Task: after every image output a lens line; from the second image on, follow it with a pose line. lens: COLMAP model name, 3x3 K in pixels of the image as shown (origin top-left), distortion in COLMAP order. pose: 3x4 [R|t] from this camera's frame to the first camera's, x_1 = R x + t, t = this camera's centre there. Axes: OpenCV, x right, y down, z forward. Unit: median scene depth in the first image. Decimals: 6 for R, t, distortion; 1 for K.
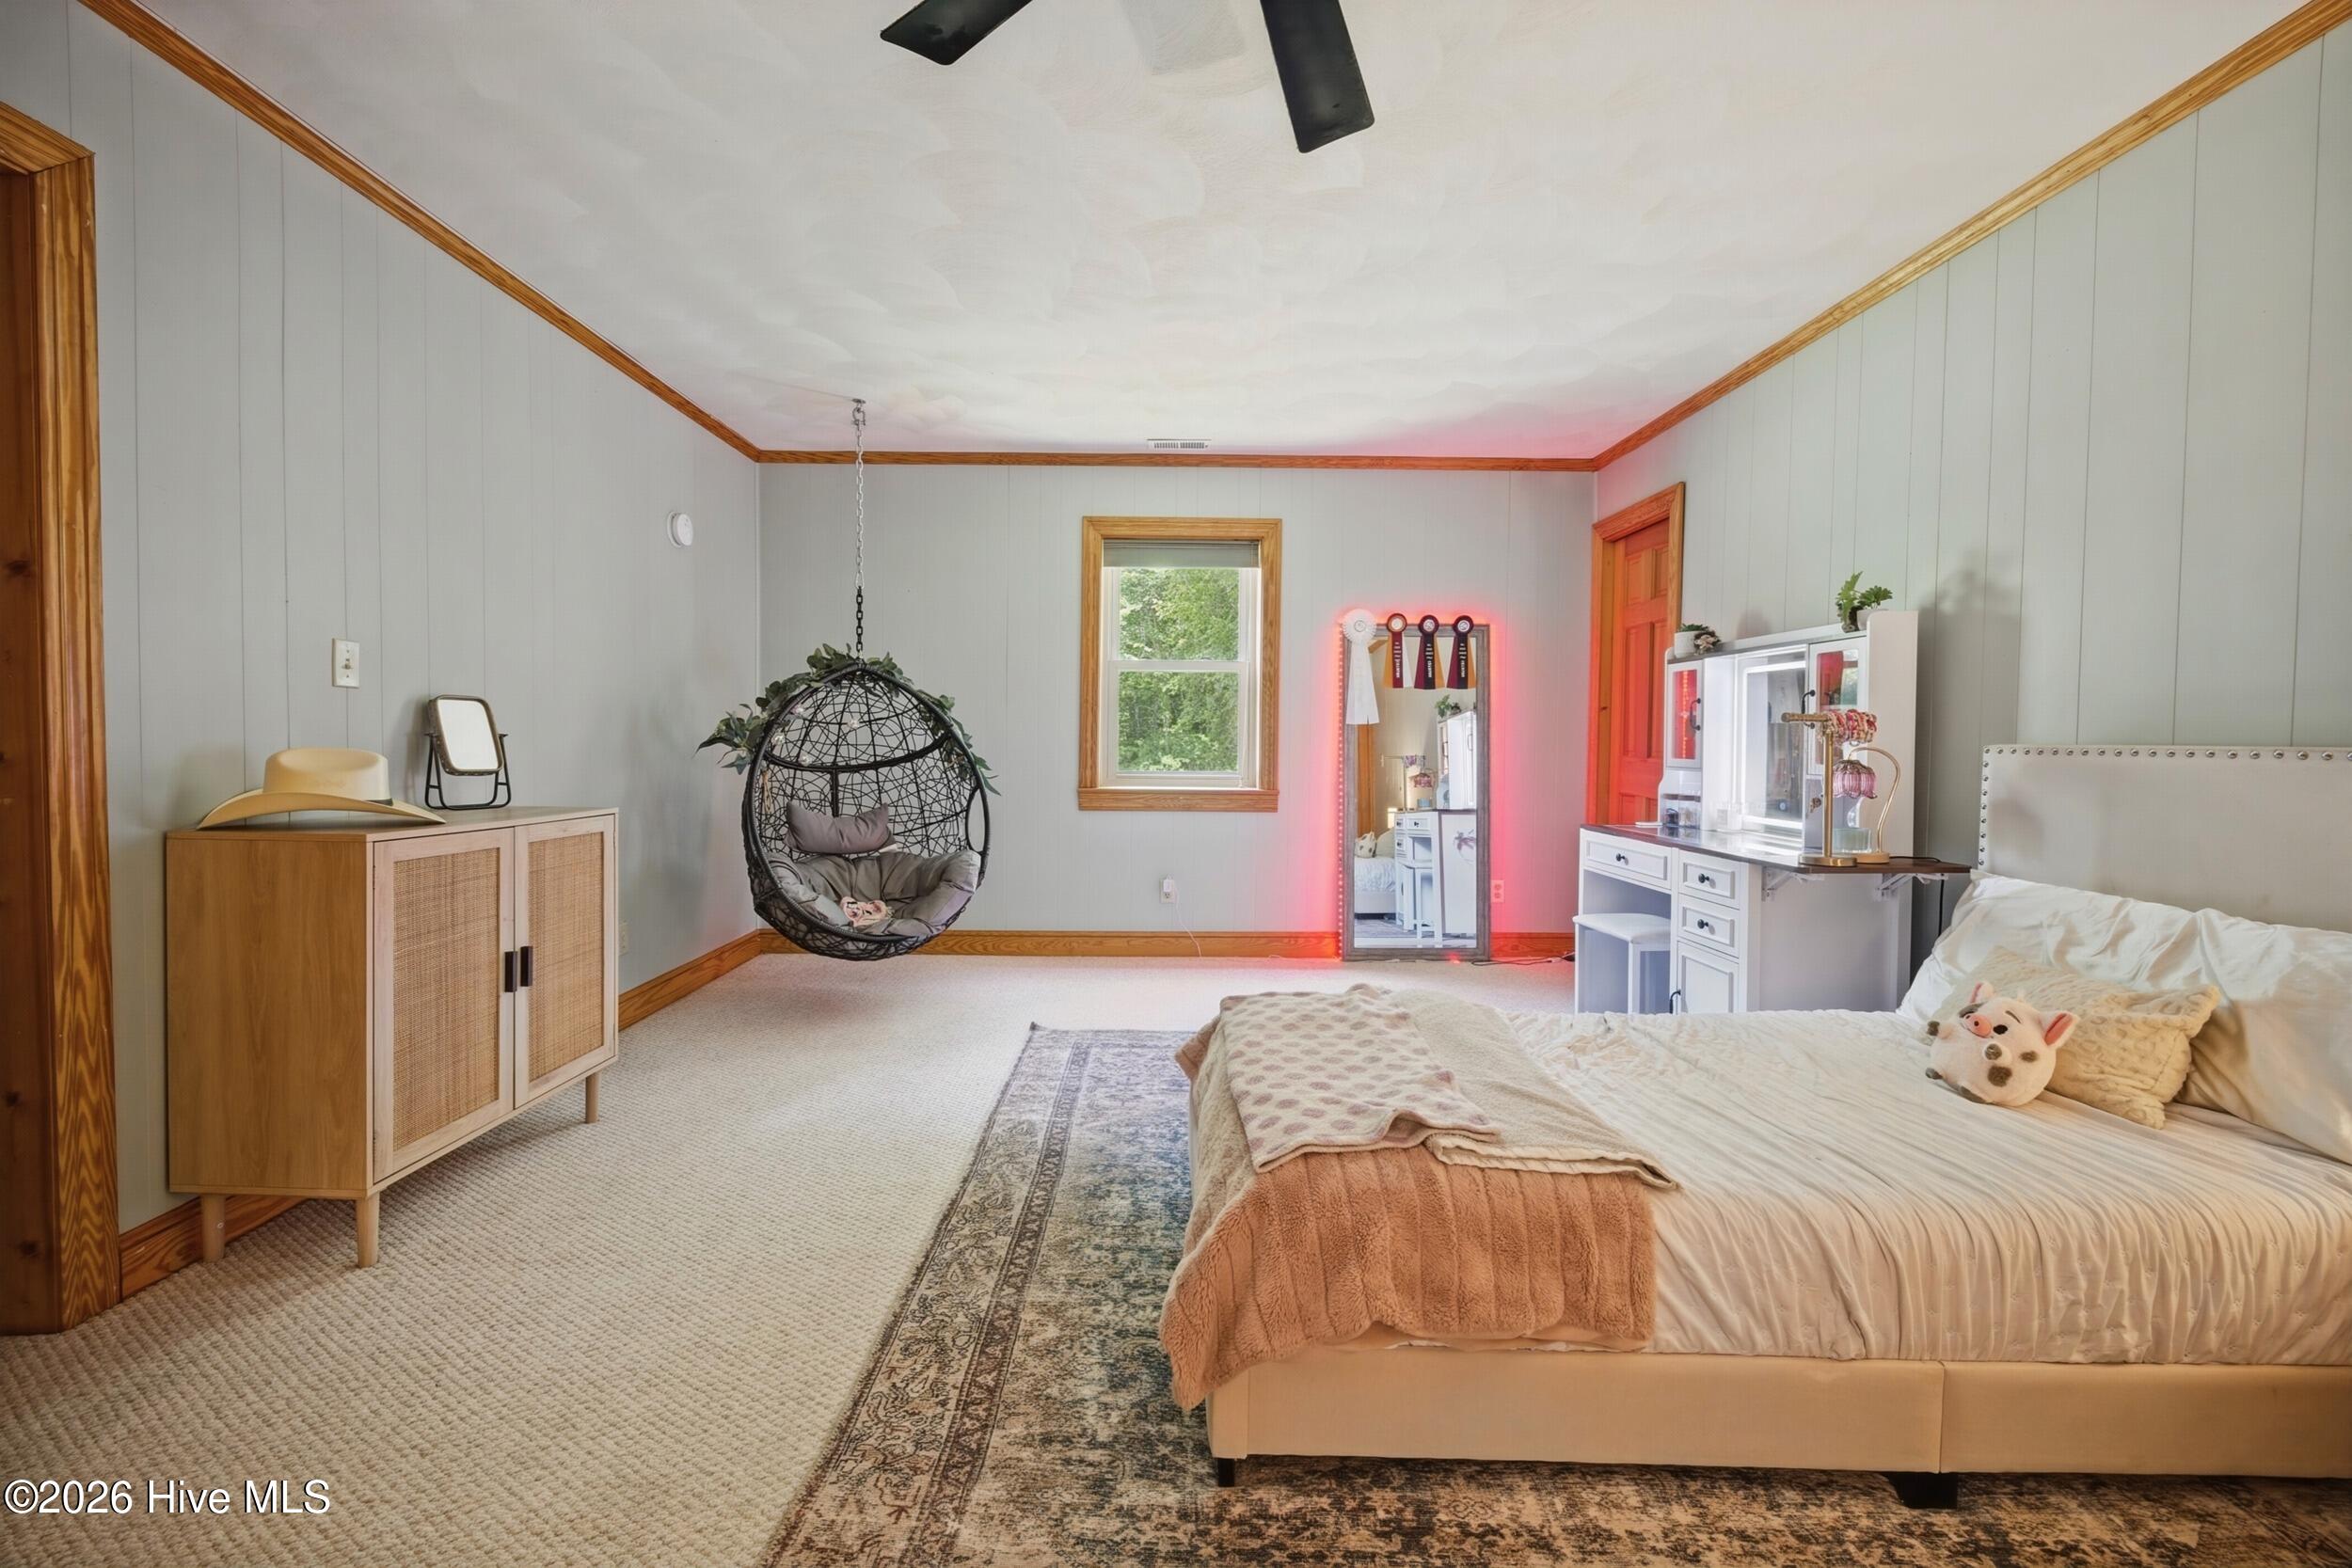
lens RADIAL K [[914.2, 0, 1170.7], [0, 914.2, 767.5], [0, 0, 1]] dist [-0.000501, -0.000015]
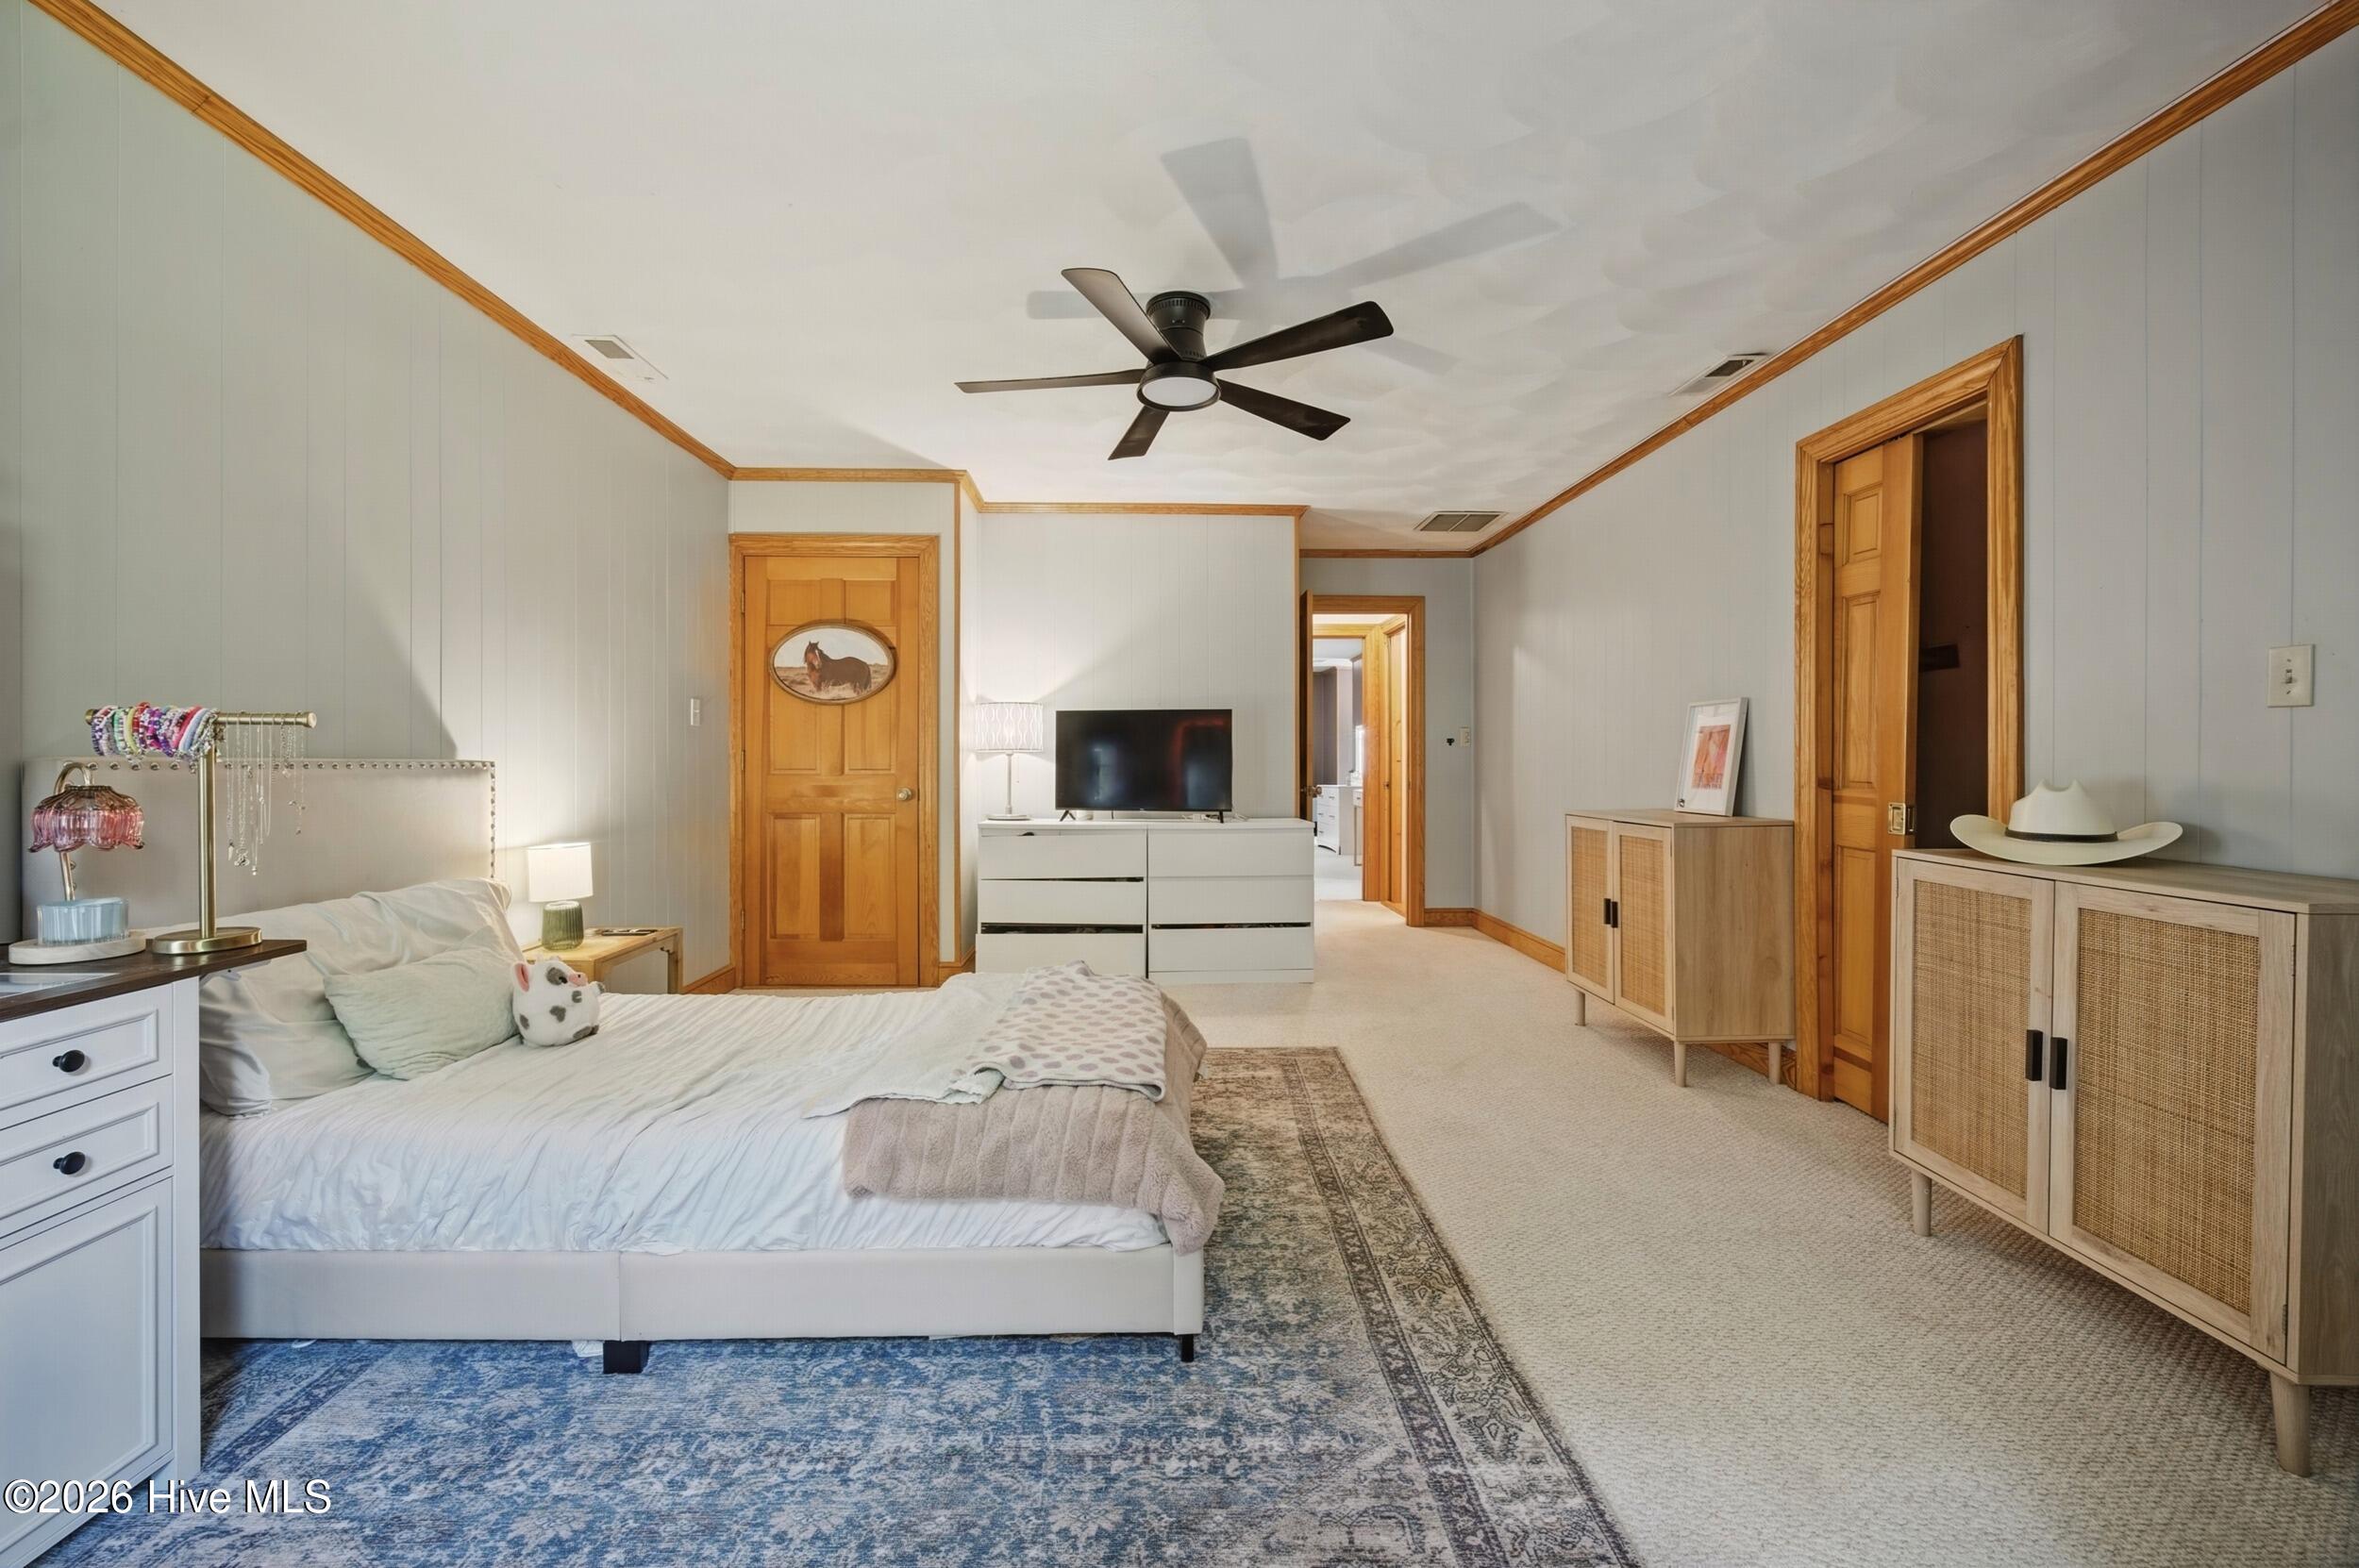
lens RADIAL K [[917.0, 0, 1177.4], [0, 917.0, 766.6], [0, 0, 1]] dist [-0.000501, -0.000015]
pose [[-0.999682, -0.010489, -0.022944, 0.069338], [-0.011257, 0.999372, 0.033596, -0.057496], [0.022577, 0.033843, -0.999172, 1.942230]]
